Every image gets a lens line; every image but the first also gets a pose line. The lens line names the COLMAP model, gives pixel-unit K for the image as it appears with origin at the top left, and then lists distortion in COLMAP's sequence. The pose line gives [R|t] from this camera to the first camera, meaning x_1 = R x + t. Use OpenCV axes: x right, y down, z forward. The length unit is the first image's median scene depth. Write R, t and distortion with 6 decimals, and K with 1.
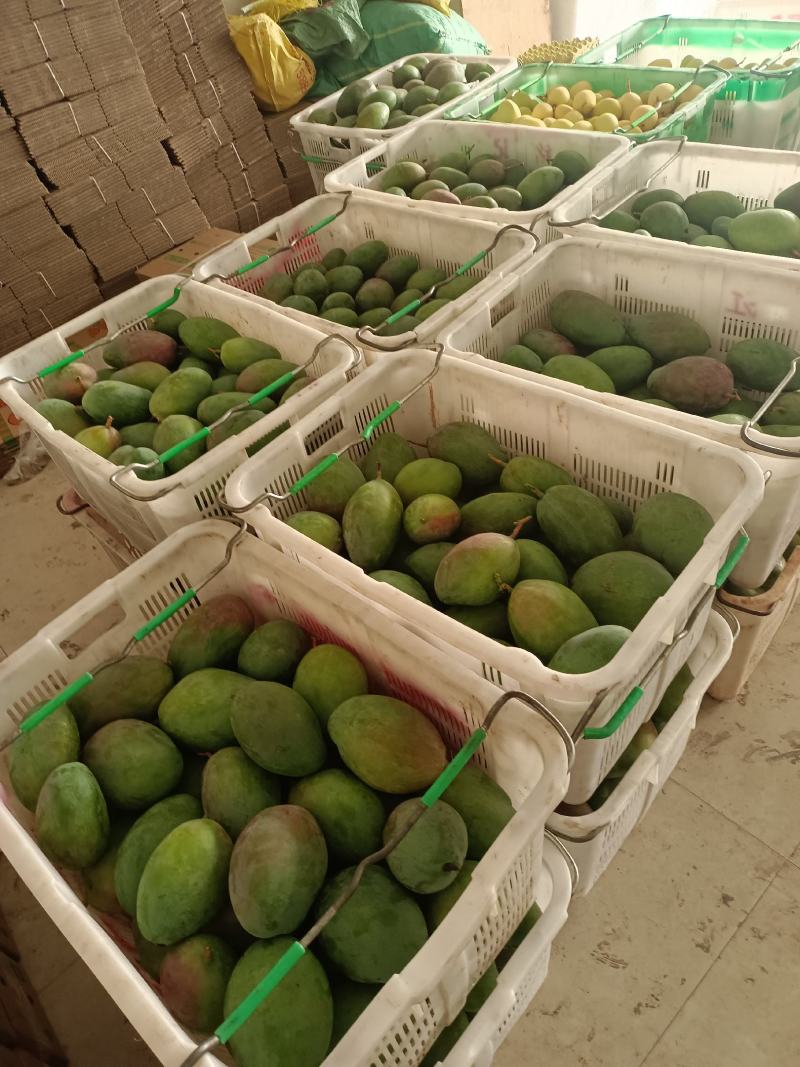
lens RADIAL K [[765.6, 0, 400.0], [0, 765.6, 533.5], [0, 0, 1]] dist [-0.000109, 0.000049]
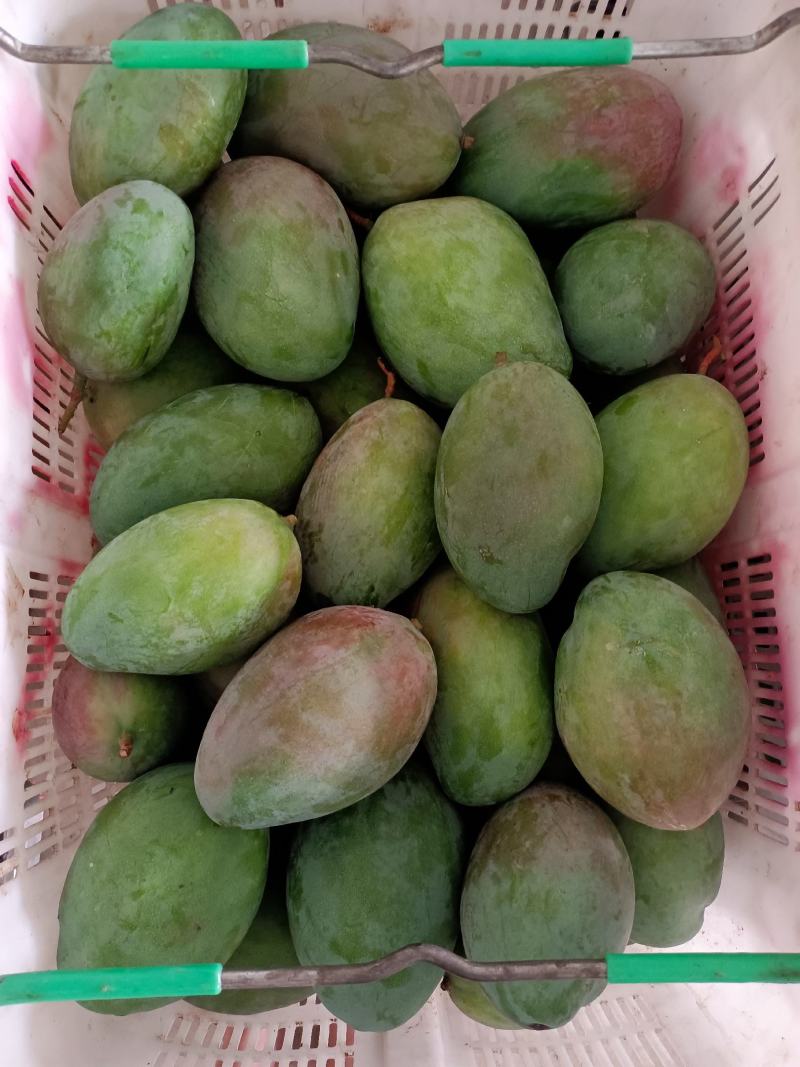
lens RADIAL K [[765.6, 0, 400.0], [0, 765.6, 533.5], [0, 0, 1]] dist [-0.000109, 0.000049]
pose [[0.677350, 0.731513, 0.078010, -0.218168], [-0.596900, 0.484507, 0.639503, 0.018036], [0.430008, -0.479732, 0.764821, 0.597204]]
